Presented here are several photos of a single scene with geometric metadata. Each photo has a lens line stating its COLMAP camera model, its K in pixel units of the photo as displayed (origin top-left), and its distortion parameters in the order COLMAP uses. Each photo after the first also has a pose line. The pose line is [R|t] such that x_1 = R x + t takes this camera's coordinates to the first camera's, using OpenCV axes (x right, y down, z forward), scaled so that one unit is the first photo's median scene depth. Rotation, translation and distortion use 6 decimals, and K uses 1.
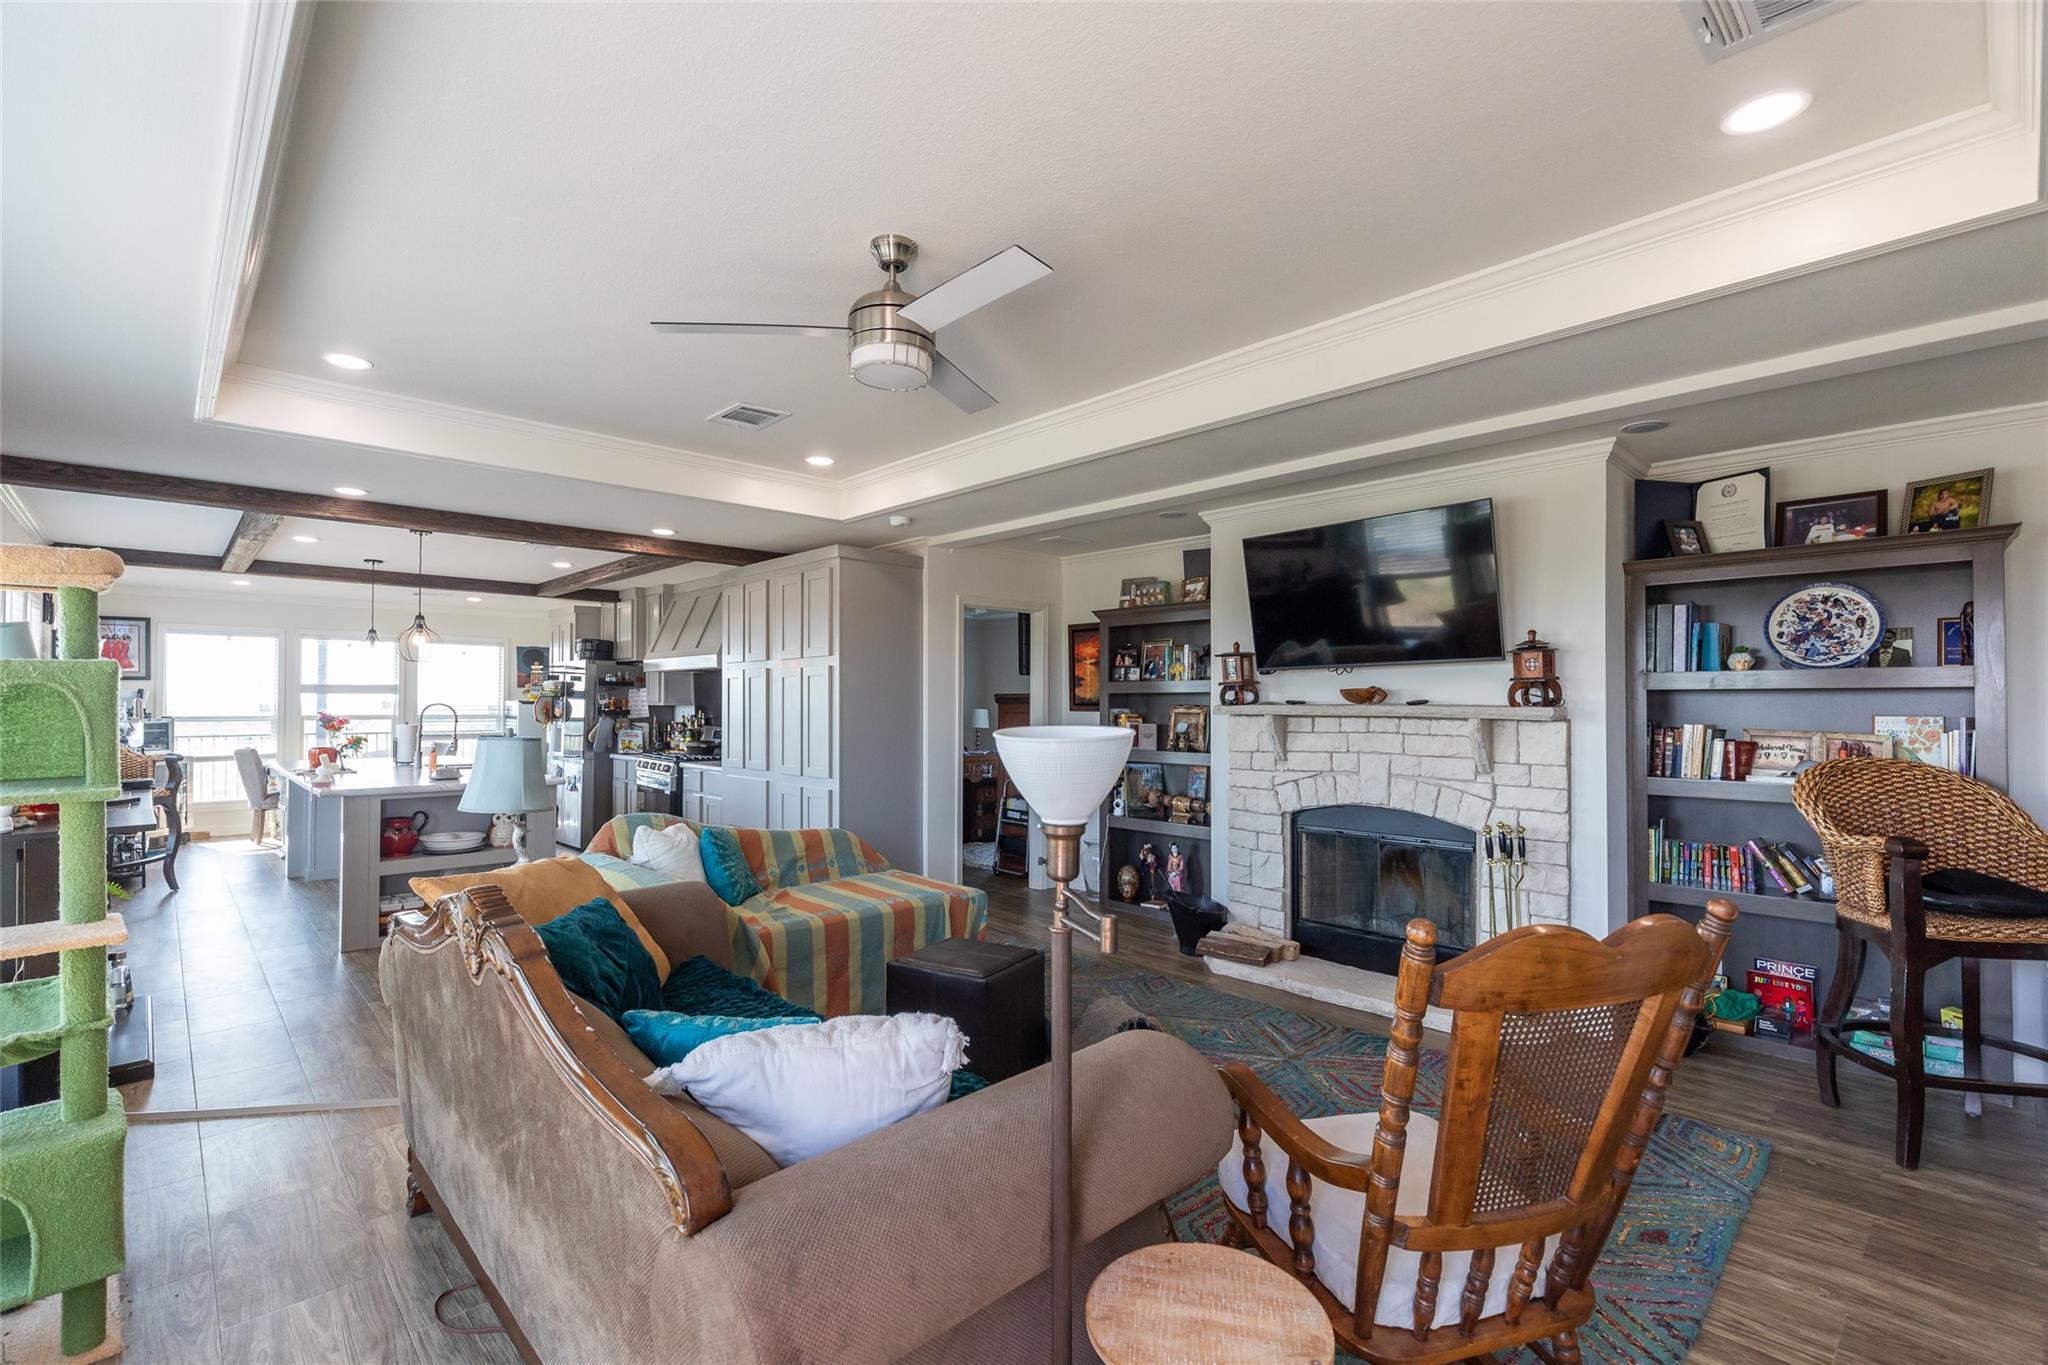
lens RADIAL K [[912.2, 0, 1010.3], [0, 912.2, 682.1], [0, 0, 1]] dist [-0.002209, 0.000384]
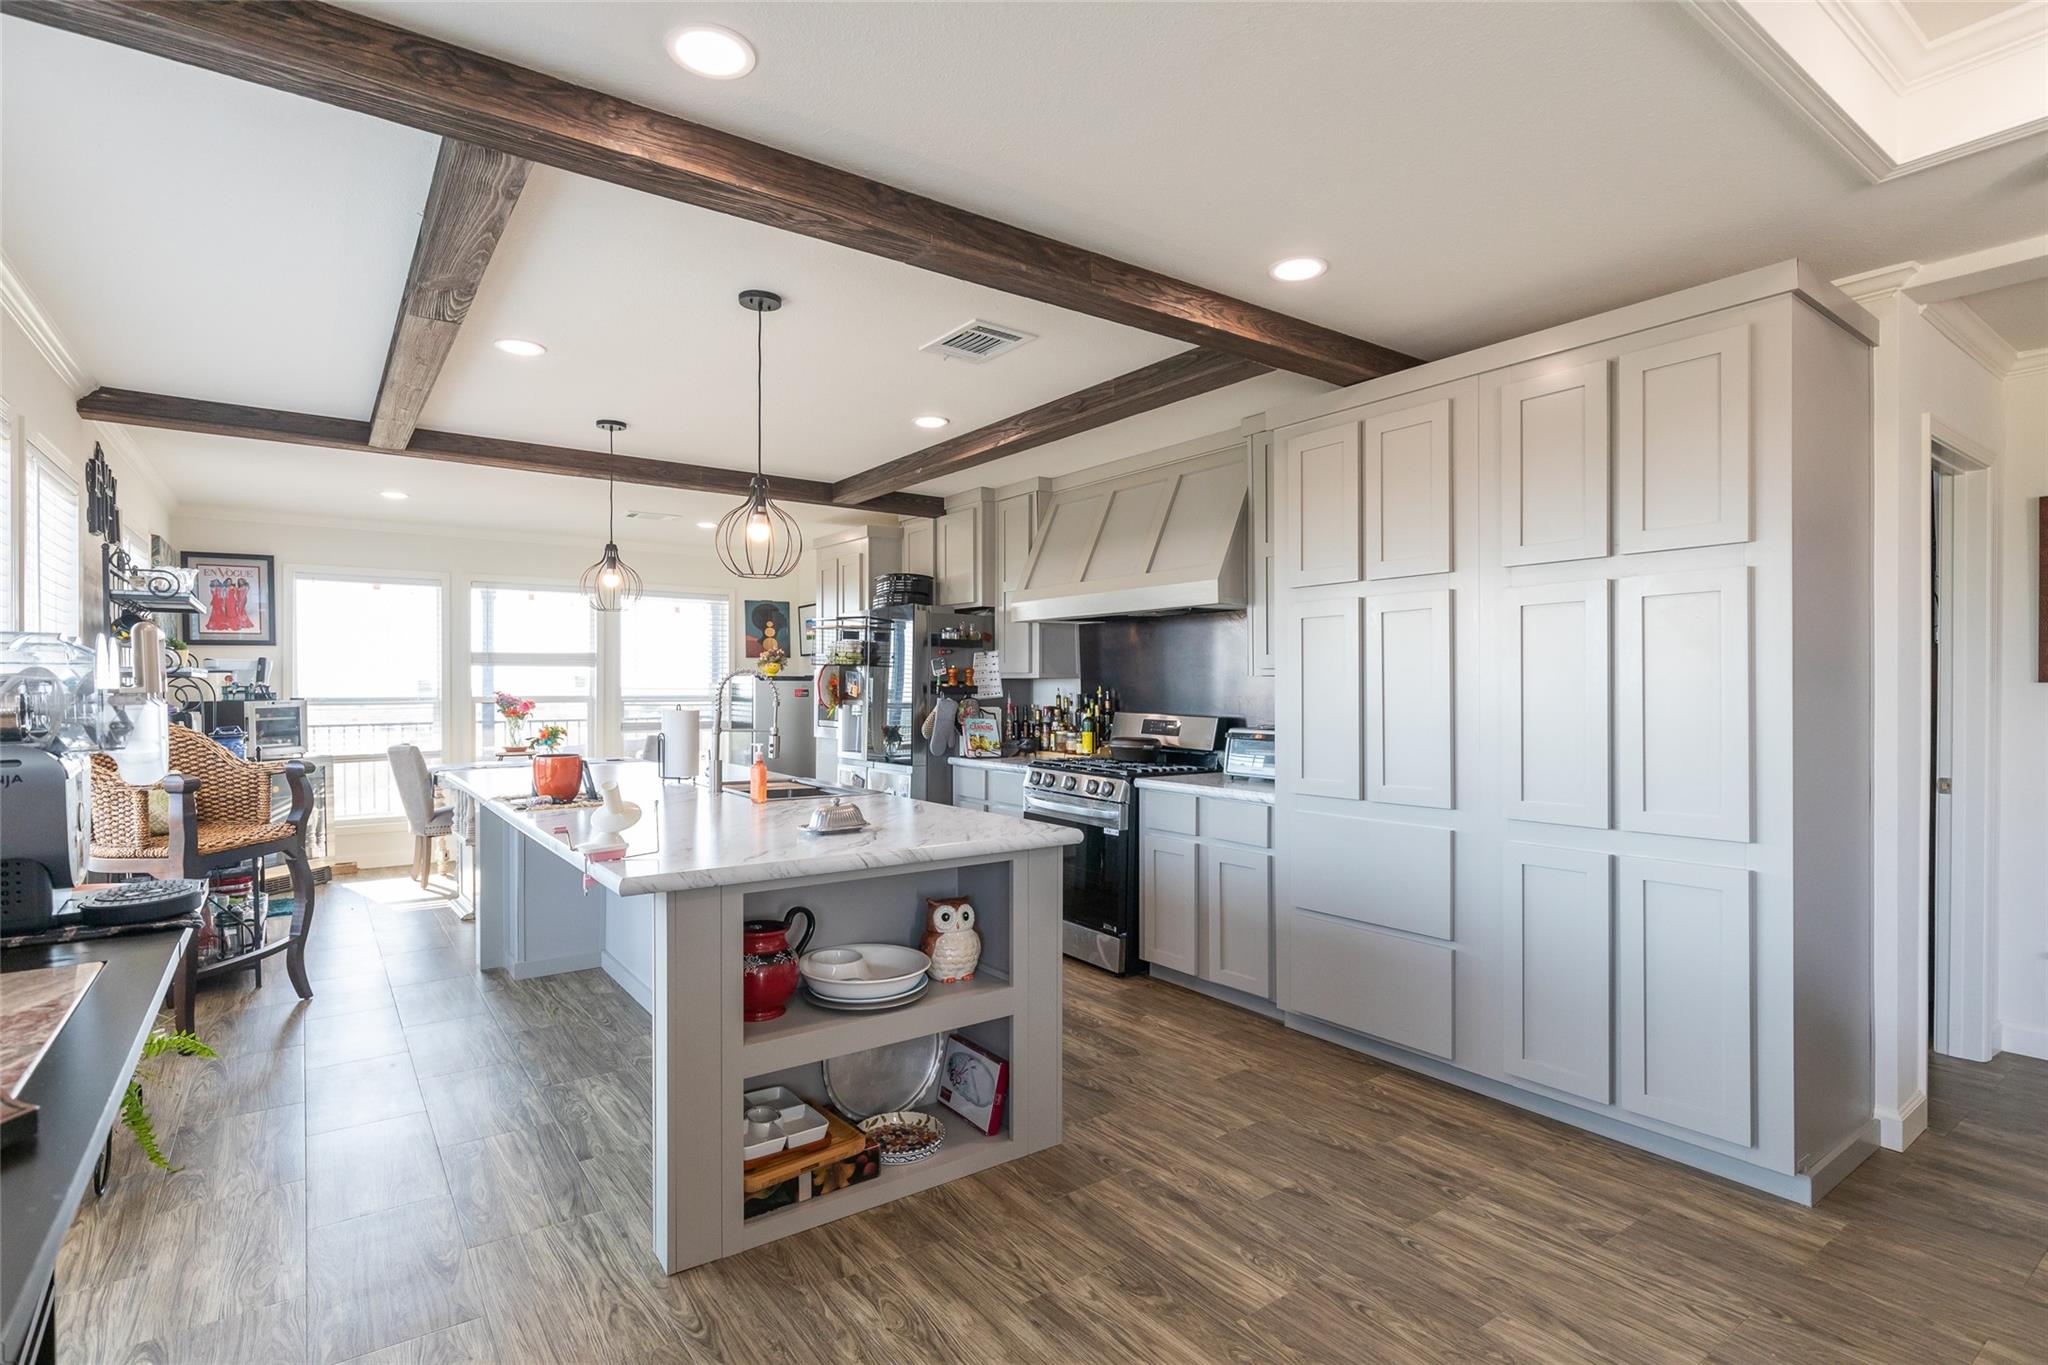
lens RADIAL K [[996.1, 0, 1034.9], [0, 996.1, 687.8], [0, 0, 1]] dist [-0.002564, 0.000162]
pose [[0.992898, -0.001601, -0.118957, -0.291812], [0.004605, 0.999677, 0.024982, 0.014733], [0.118879, -0.025352, 0.992585, 0.330142]]
